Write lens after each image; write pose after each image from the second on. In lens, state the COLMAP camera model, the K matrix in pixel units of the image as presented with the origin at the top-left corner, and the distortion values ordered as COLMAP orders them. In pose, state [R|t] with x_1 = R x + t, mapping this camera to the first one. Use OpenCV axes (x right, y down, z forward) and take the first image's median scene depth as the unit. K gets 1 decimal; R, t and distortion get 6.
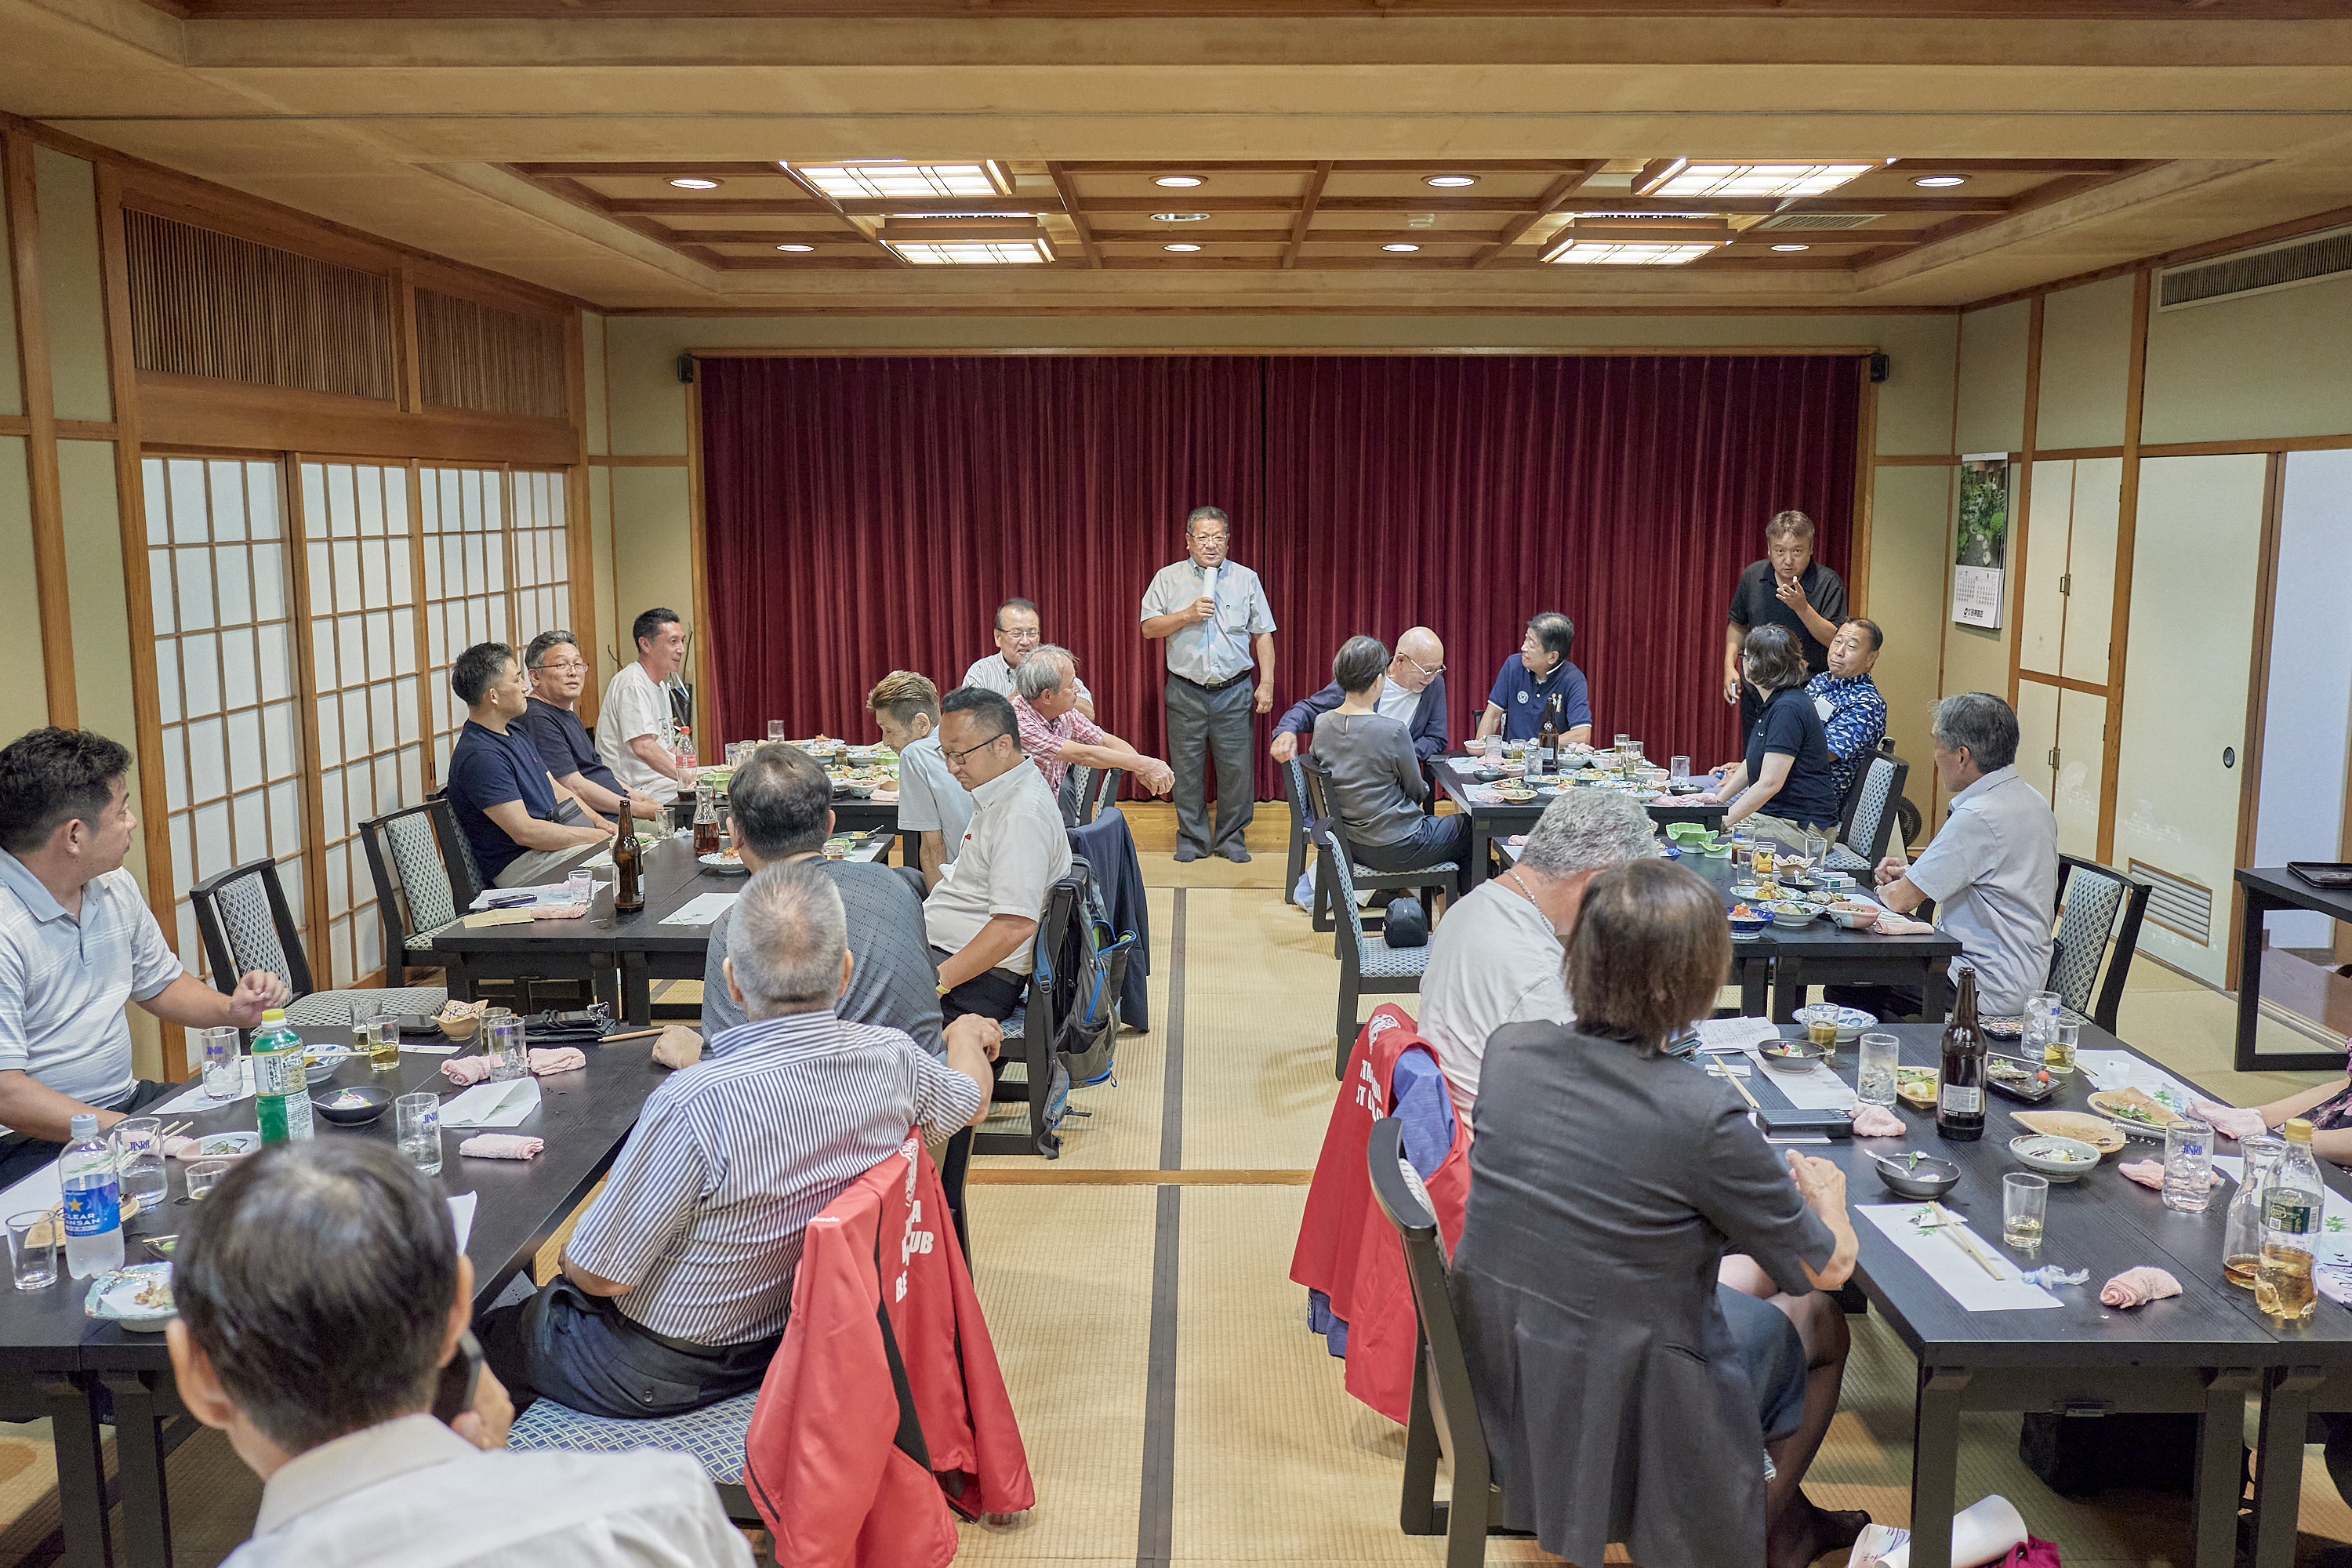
lens RADIAL K [[1877.8, 0, 1191.8], [0, 1877.8, 778.7], [0, 0, 1]] dist [-0.014004, -0.006578]
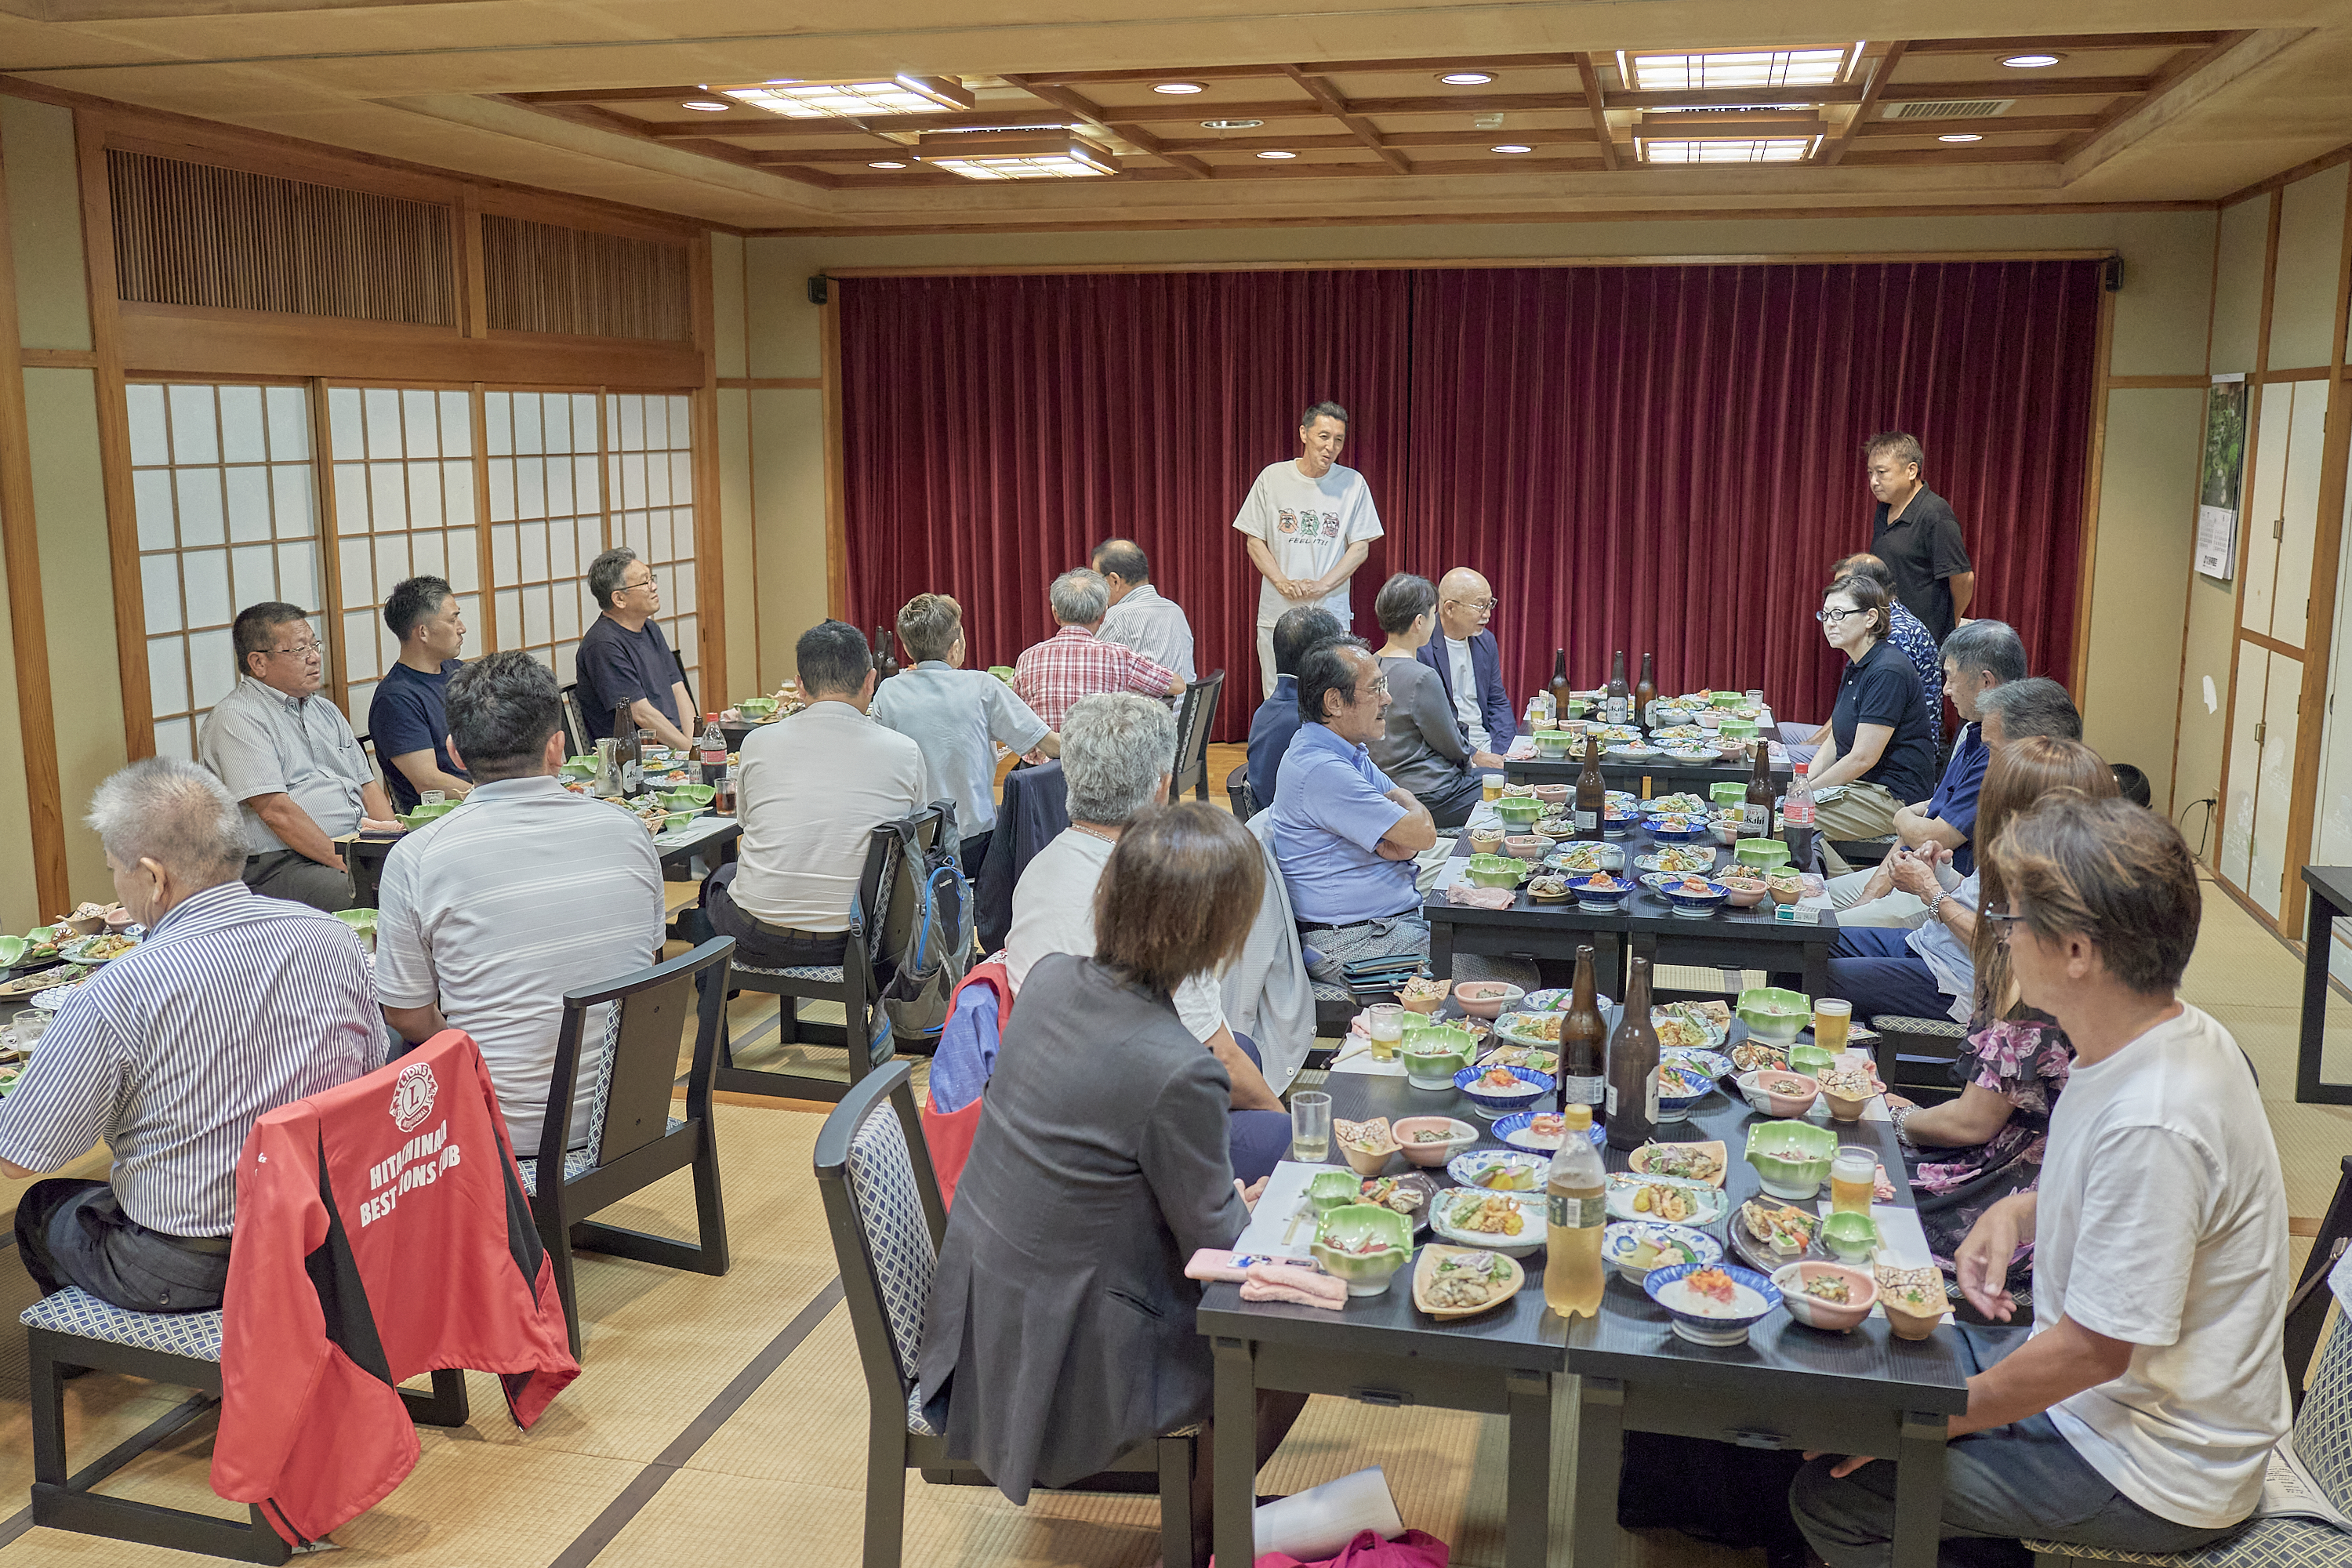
lens RADIAL K [[2041.2, 0, 1207.1], [0, 2041.2, 761.6], [0, 0, 1]] dist [0.004797, -0.060133]
pose [[0.976312, 0.038699, -0.212879, 0.184170], [-0.034889, 0.999157, 0.021623, -0.001421], [0.213537, -0.013684, 0.976839, -0.007170]]
